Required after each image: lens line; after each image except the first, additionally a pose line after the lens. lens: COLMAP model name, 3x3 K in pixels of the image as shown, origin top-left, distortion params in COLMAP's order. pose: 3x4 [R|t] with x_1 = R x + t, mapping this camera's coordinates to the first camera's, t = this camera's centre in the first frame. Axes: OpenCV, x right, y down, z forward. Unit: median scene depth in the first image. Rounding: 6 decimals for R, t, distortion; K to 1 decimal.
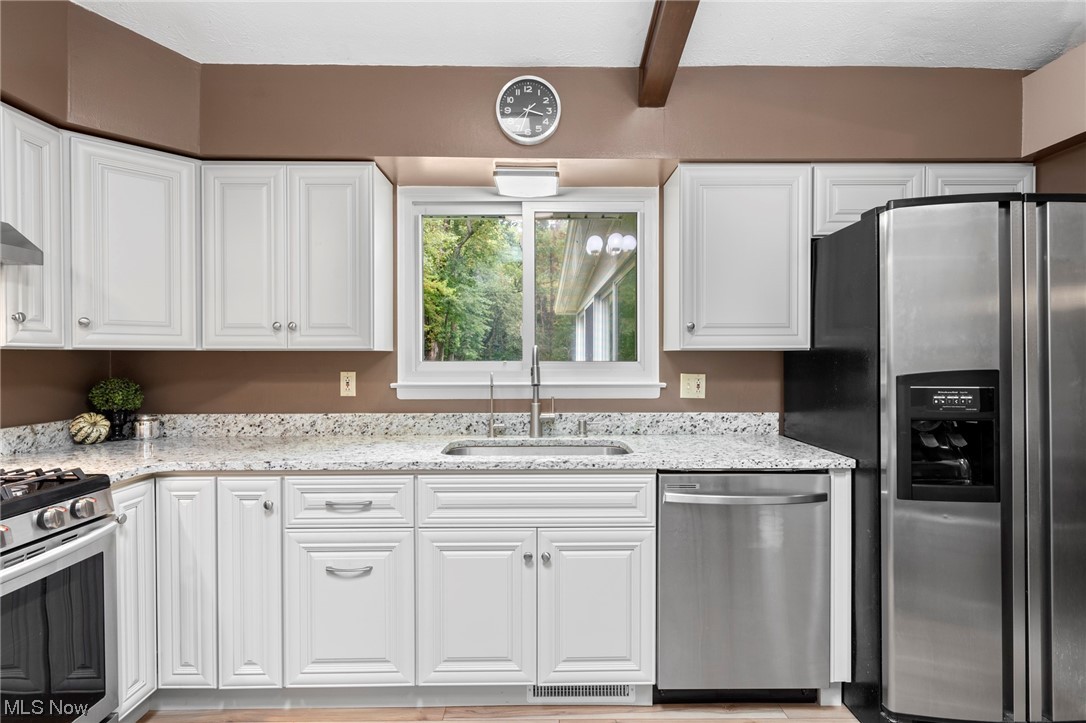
lens RADIAL K [[557.5, 0, 546.3], [0, 557.5, 363.5], [0, 0, 1]] dist [0.005277, -0.000446]
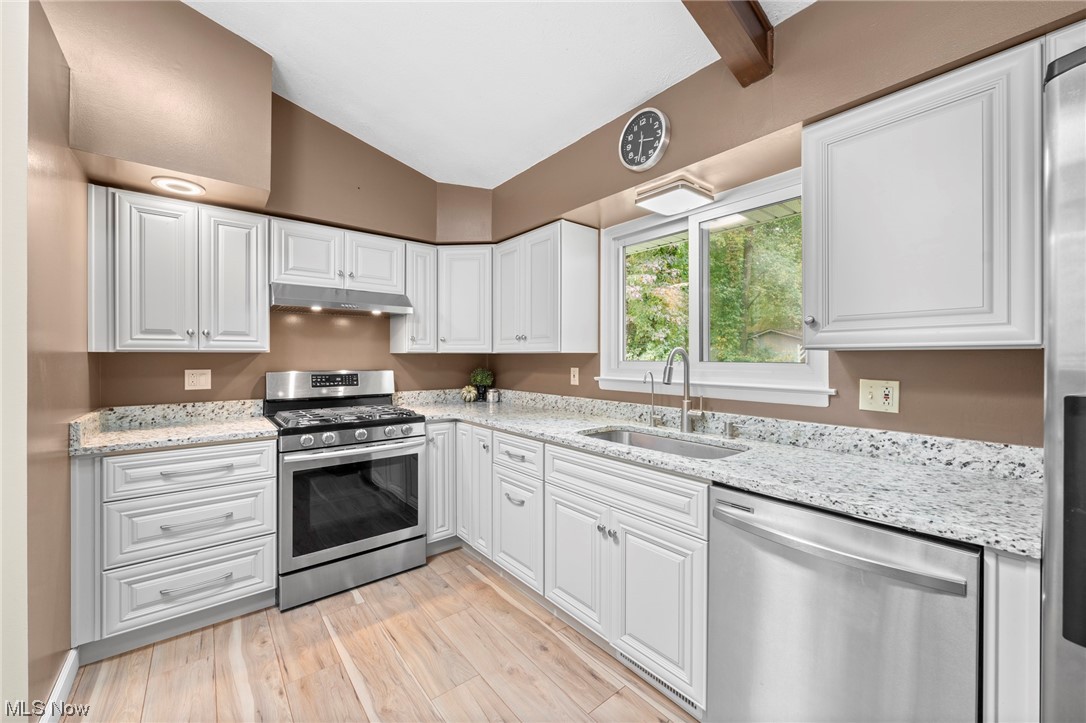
lens RADIAL K [[425.3, 0, 542.3], [0, 425.3, 358.2], [0, 0, 1]] dist [-0.002407, 0.000173]
pose [[0.610687, 0.004548, -0.791859, 0.499724], [-0.012321, 0.999917, -0.003759, -0.004440], [0.791776, 0.012052, 0.610692, 0.297933]]
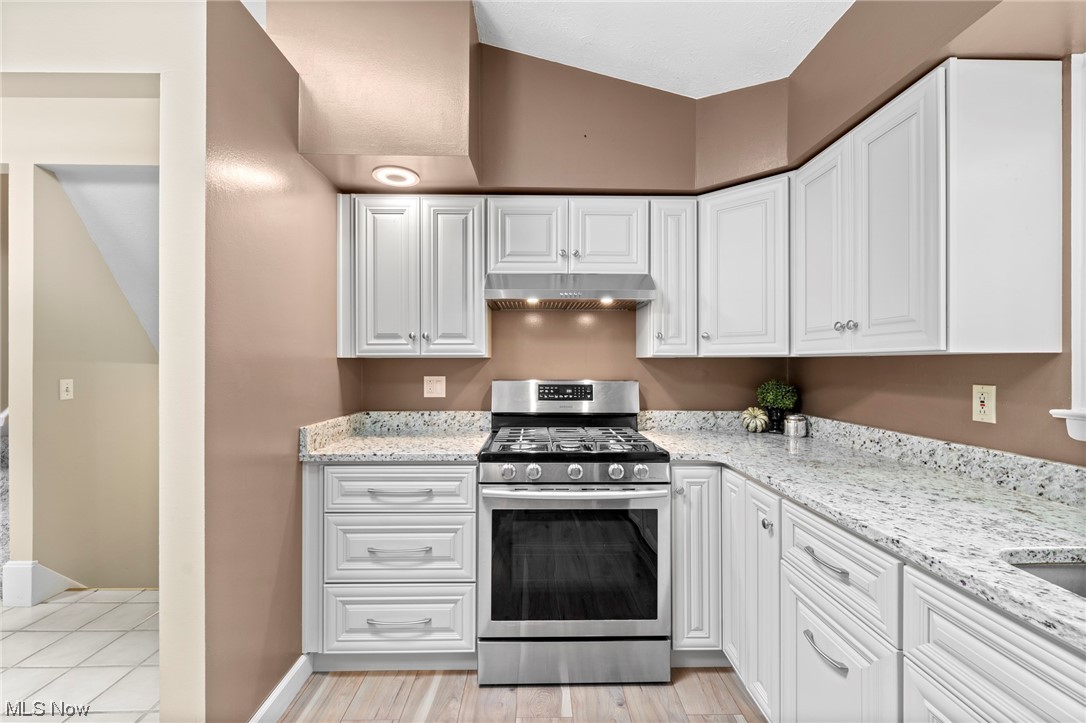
lens RADIAL K [[459.6, 0, 542.6], [0, 459.6, 361.8], [0, 0, 1]] dist [0.000137, -0.000332]
pose [[-0.002553, -0.001513, -0.999996, 0.213625], [-0.014504, 0.999894, -0.001476, -0.005196], [0.999892, 0.014500, -0.002574, 0.521710]]
